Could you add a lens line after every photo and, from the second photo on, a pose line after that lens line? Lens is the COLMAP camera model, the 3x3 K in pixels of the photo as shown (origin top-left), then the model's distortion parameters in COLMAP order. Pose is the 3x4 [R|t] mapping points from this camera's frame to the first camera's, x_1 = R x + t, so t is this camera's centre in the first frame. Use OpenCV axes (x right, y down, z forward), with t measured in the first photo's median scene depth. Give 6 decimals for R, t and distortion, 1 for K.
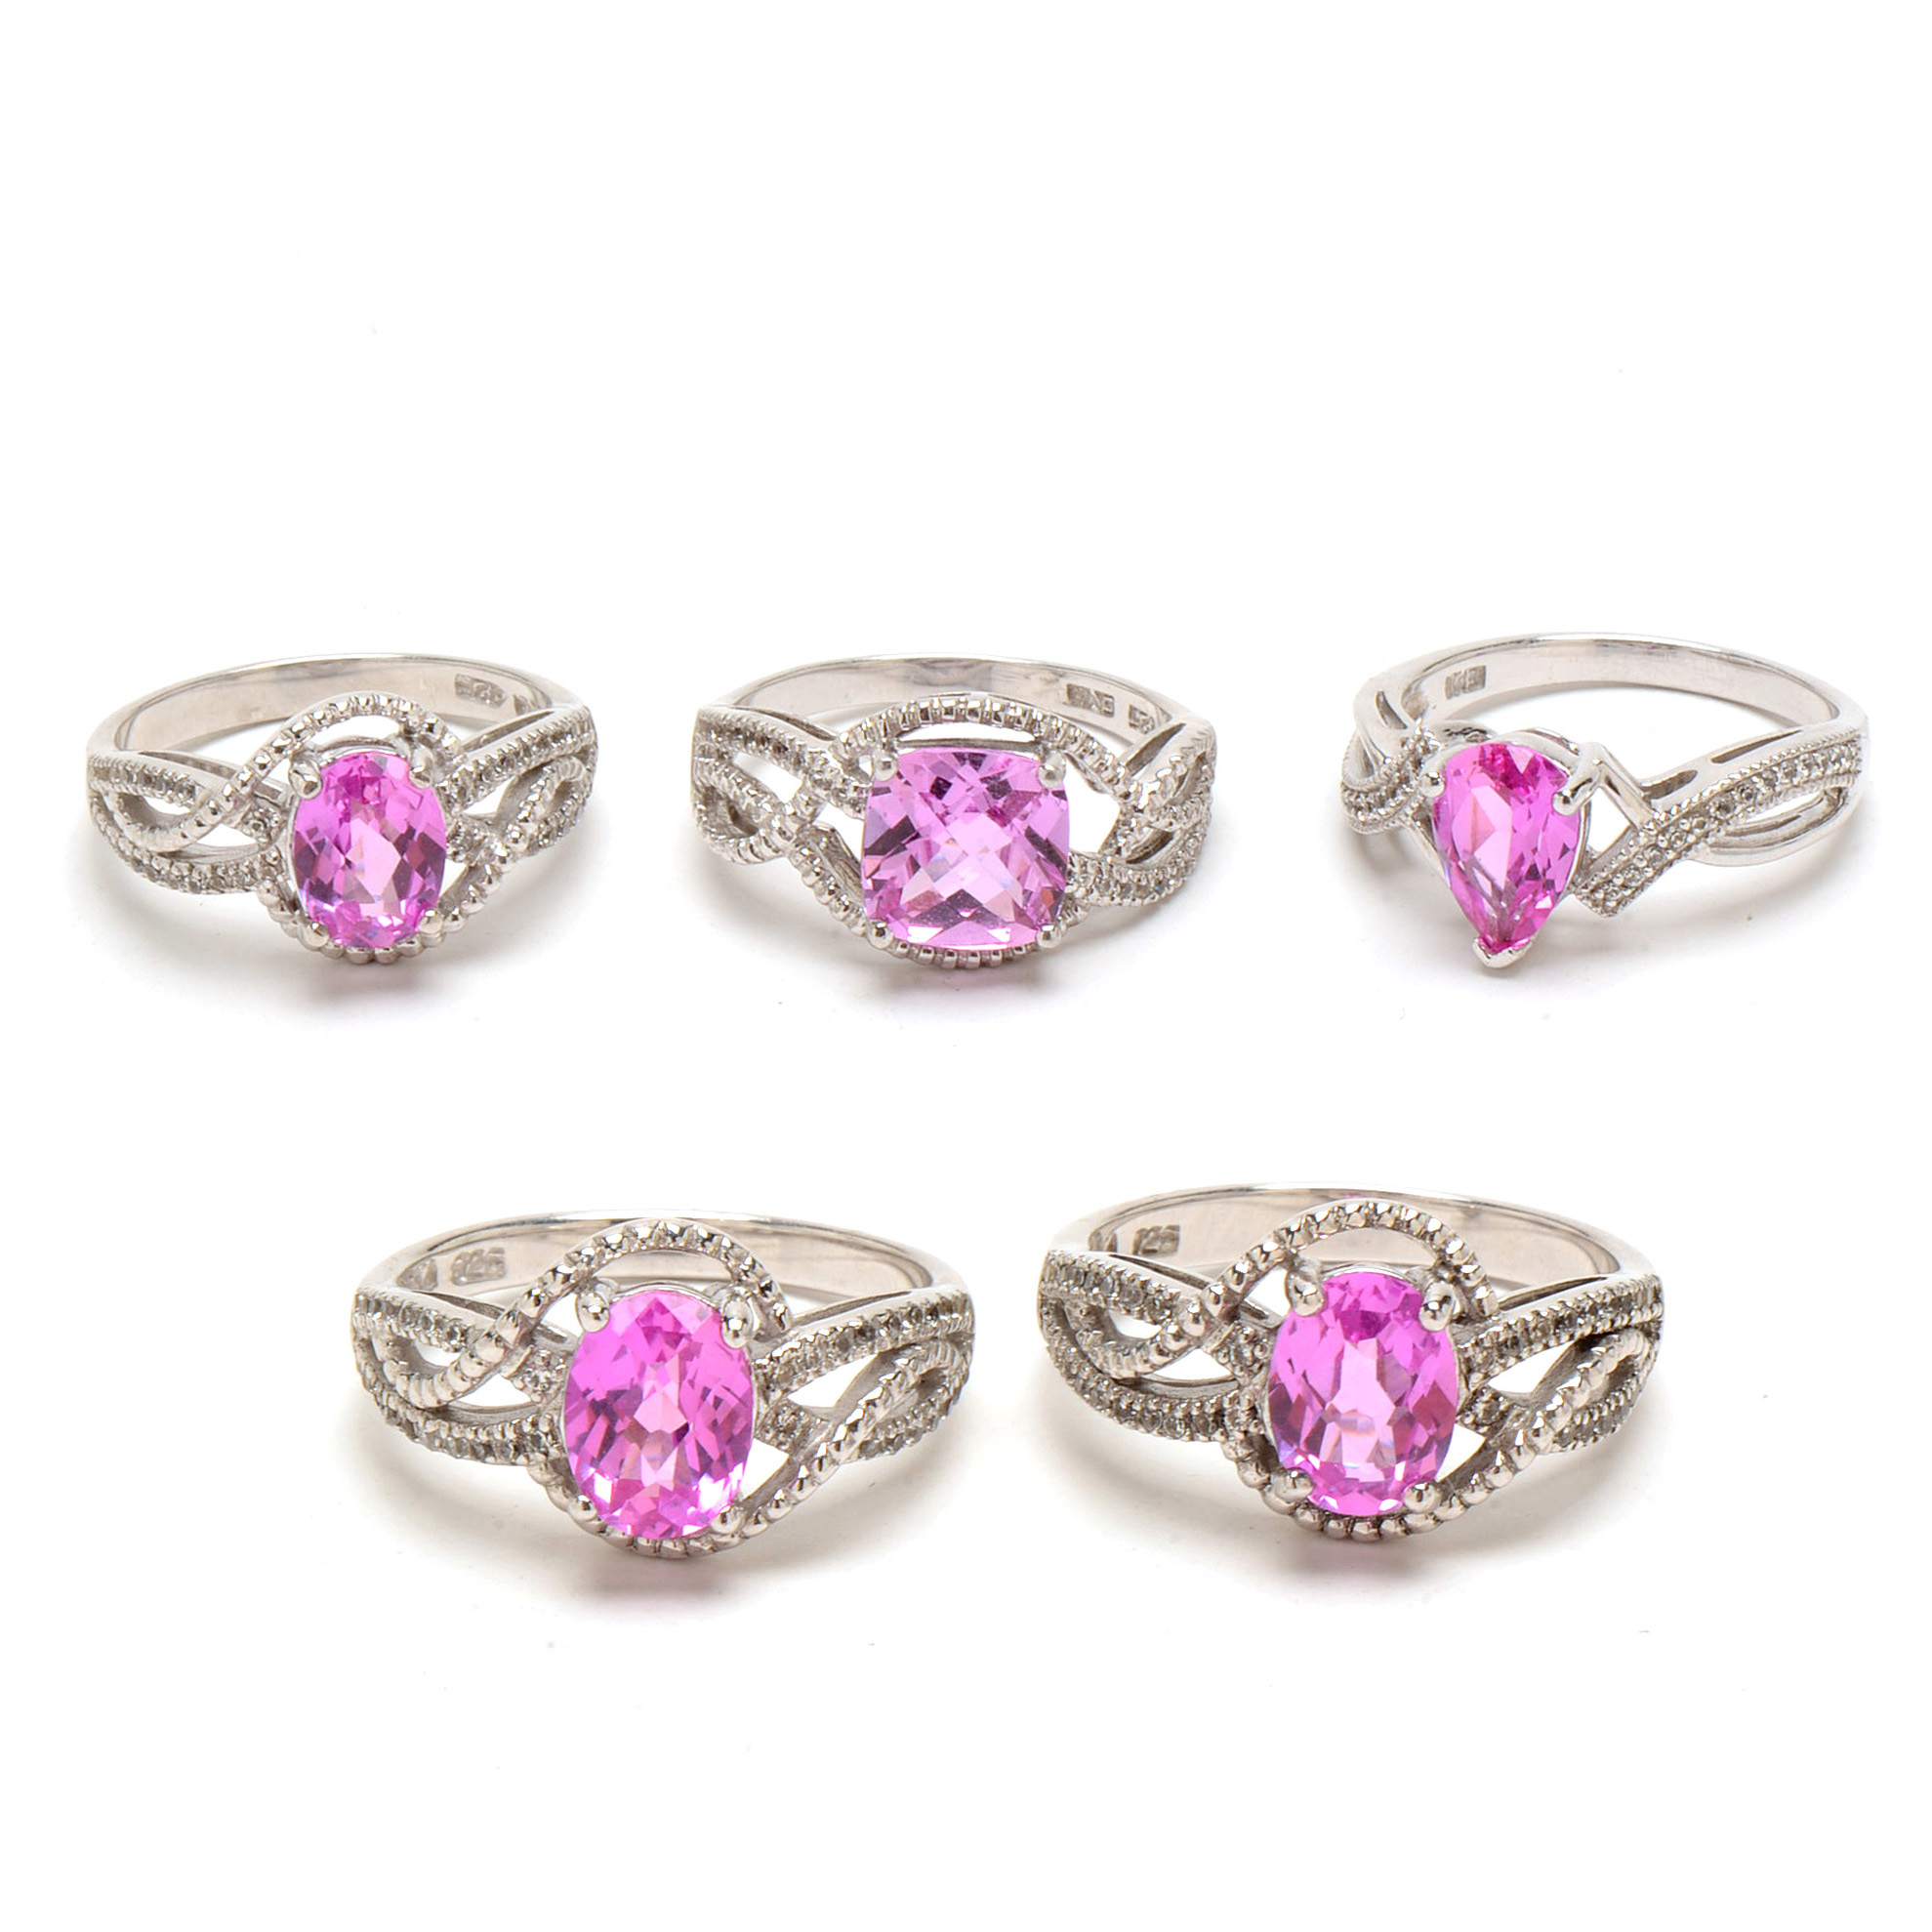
lens RADIAL K [[9514.8, 0, 968.1], [0, 9514.8, 965.9], [0, 0, 1]] dist [0.333132, 0.000000]
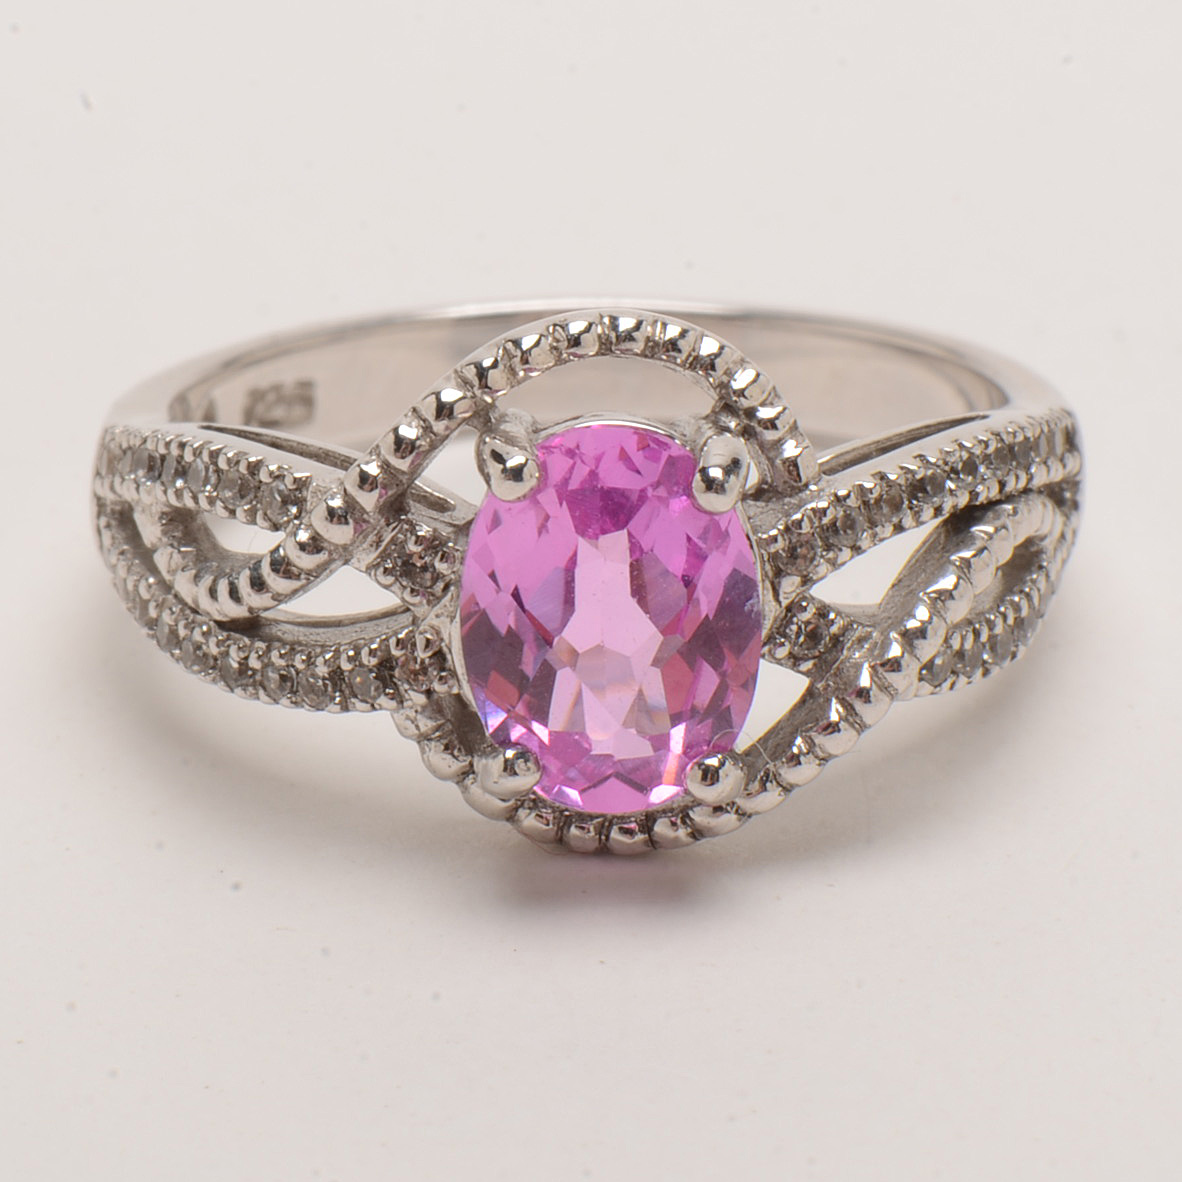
lens RADIAL K [[5821.2, 0, 589.7], [0, 5821.2, 591.0], [0, 0, 1]] dist [0.333132, 0.000000]
pose [[0.998185, -0.059628, -0.008416, 0.043307], [0.059539, 0.998170, -0.010551, 0.046923], [0.009030, 0.010031, 0.999909, 0.615843]]
